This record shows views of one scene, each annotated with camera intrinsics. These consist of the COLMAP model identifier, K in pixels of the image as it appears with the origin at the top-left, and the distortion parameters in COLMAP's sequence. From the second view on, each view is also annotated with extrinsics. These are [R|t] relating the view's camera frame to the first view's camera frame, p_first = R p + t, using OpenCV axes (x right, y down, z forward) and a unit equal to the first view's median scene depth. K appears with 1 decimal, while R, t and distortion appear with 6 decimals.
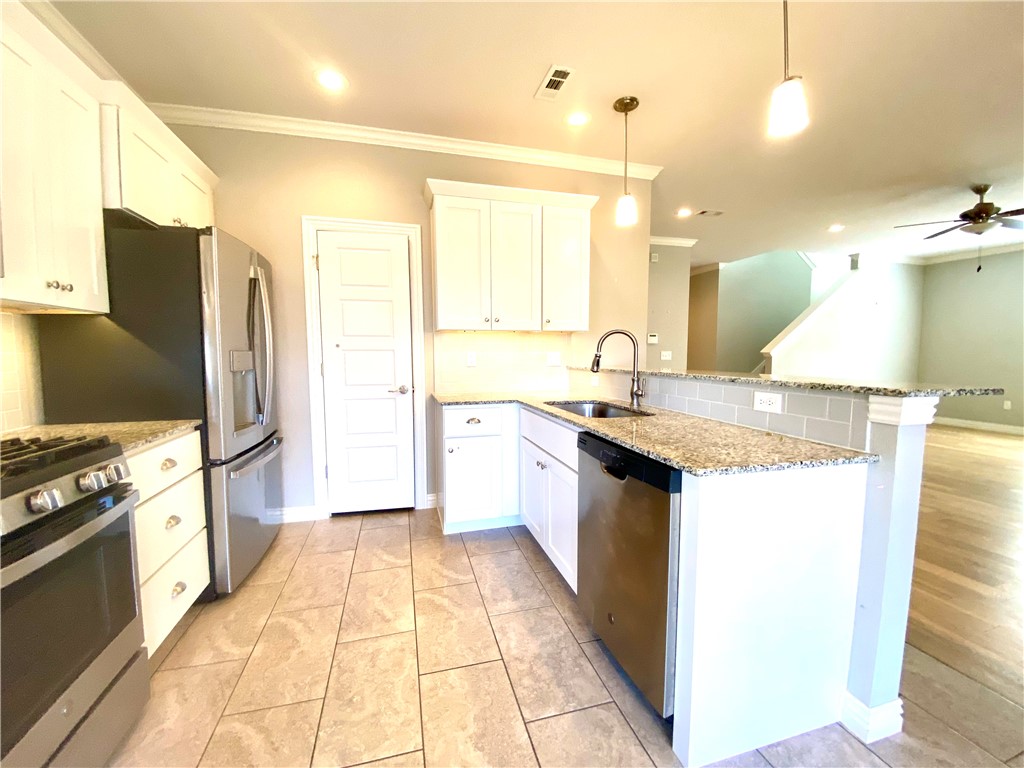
lens RADIAL K [[413.6, 0, 510.5], [0, 413.6, 386.2], [0, 0, 1]] dist [0.032236, -0.025721]
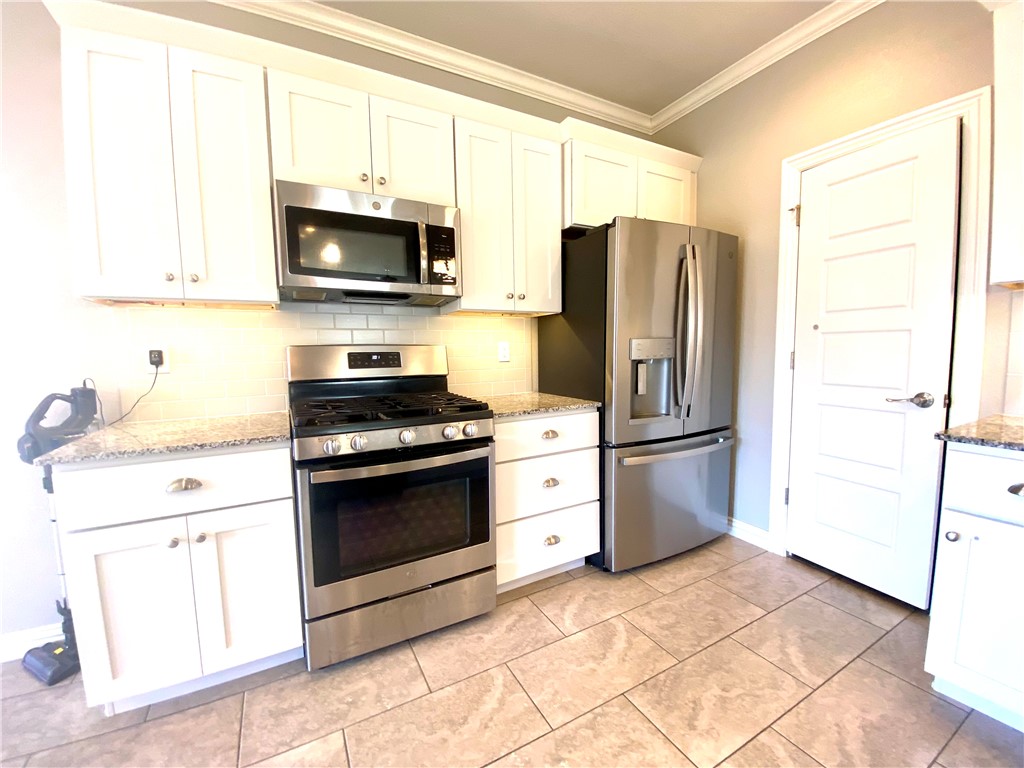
lens RADIAL K [[413.6, 0, 510.5], [0, 413.6, 386.2], [0, 0, 1]] dist [0.032236, -0.025721]
pose [[0.233522, 0.082831, -0.968817, 0.237222], [-0.059437, 0.995718, 0.070804, -0.024129], [0.970533, 0.041050, 0.237446, 0.489931]]
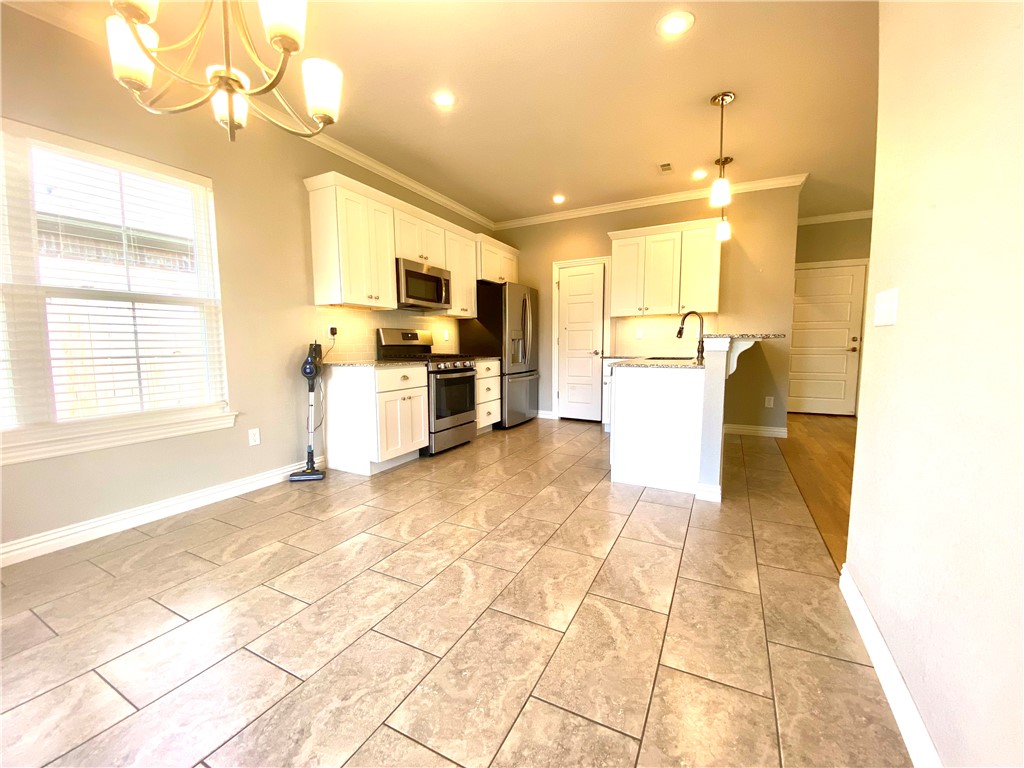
lens RADIAL K [[413.6, 0, 510.5], [0, 413.6, 386.2], [0, 0, 1]] dist [0.032236, -0.025721]
pose [[0.738805, 0.061417, -0.671115, 1.000718], [-0.046897, 0.998110, 0.039716, 0.150496], [0.672286, 0.002131, 0.740288, -0.829279]]
